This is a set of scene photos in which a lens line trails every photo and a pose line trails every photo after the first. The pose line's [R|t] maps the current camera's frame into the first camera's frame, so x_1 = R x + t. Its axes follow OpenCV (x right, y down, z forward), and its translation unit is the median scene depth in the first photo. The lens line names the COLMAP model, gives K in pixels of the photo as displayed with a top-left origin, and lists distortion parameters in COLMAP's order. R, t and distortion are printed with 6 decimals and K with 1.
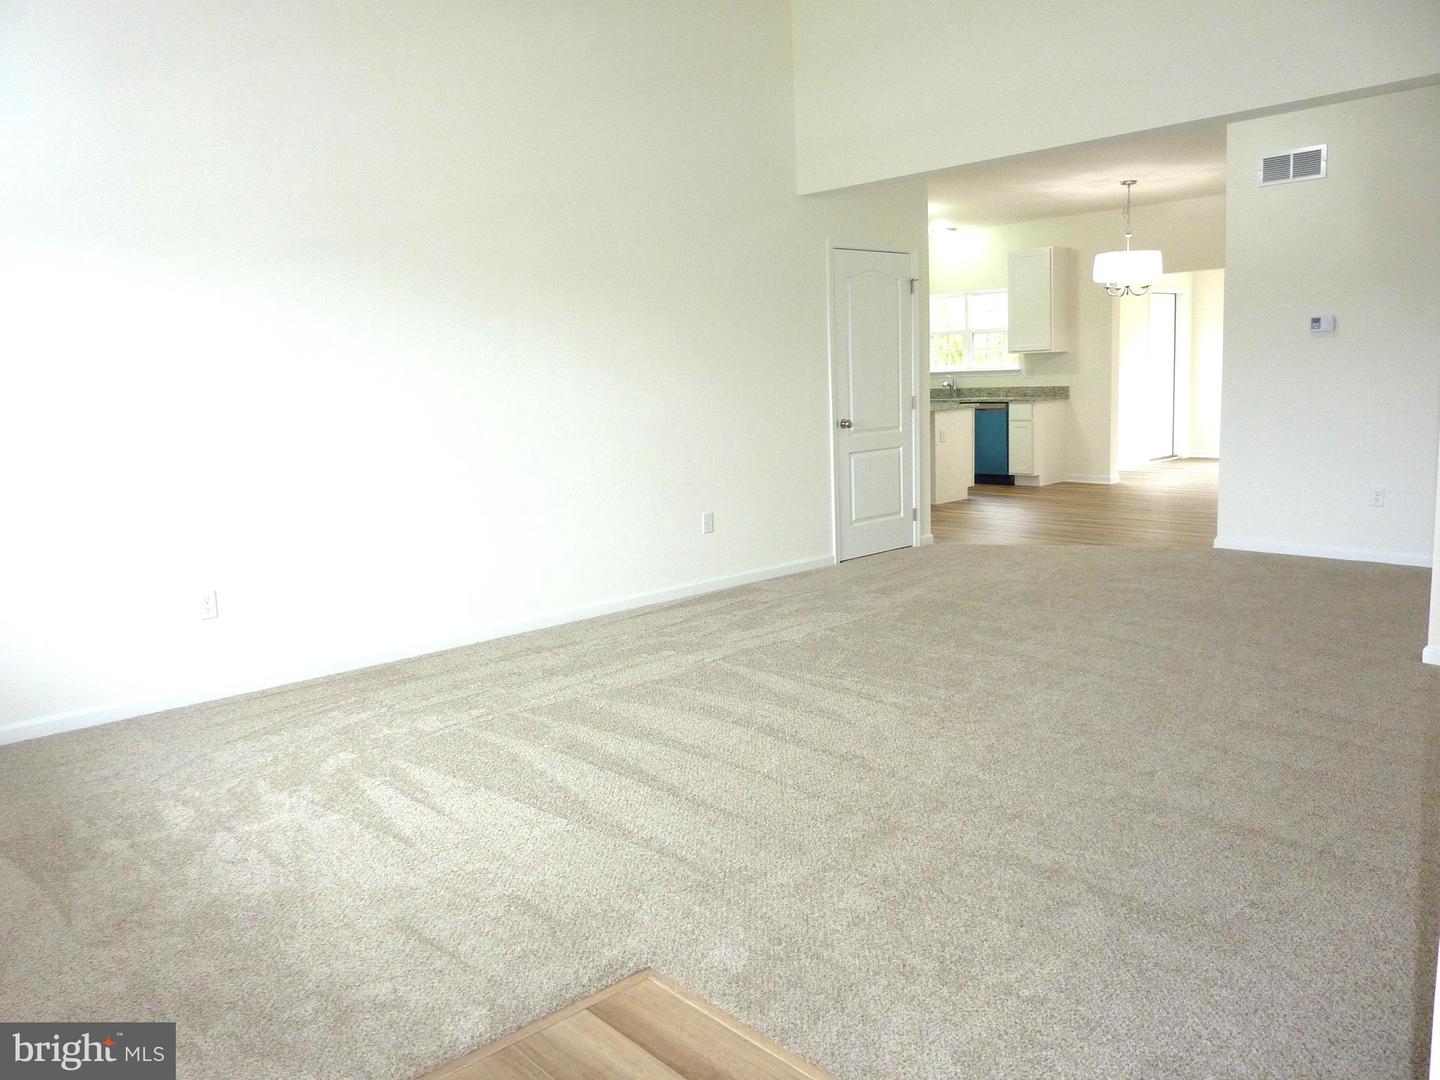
lens RADIAL K [[1150.6, 0, 720.0], [0, 1150.6, 540.0], [0, 0, 1]] dist [-0.001153, 0.048184]
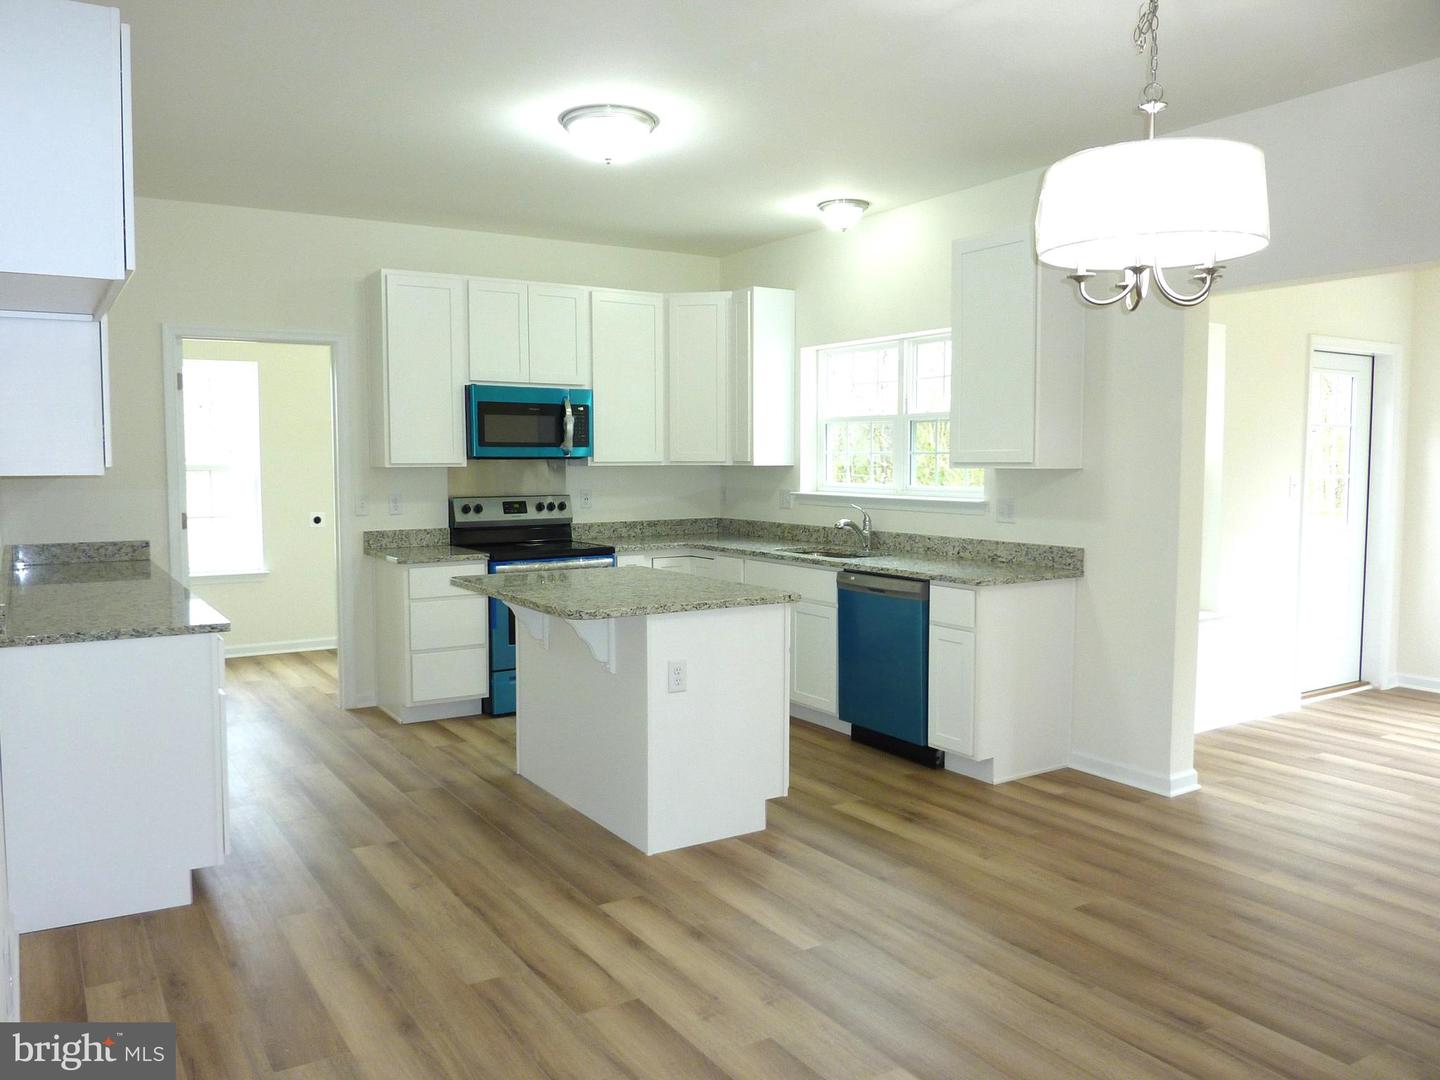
lens RADIAL K [[1150.6, 0, 720.0], [0, 1150.6, 540.0], [0, 0, 1]] dist [-0.001153, 0.048184]
pose [[0.986538, 0.049572, -0.155835, 0.236730], [-0.061529, 0.995442, -0.072859, -0.097297], [0.151513, 0.081467, 0.985092, 0.559197]]
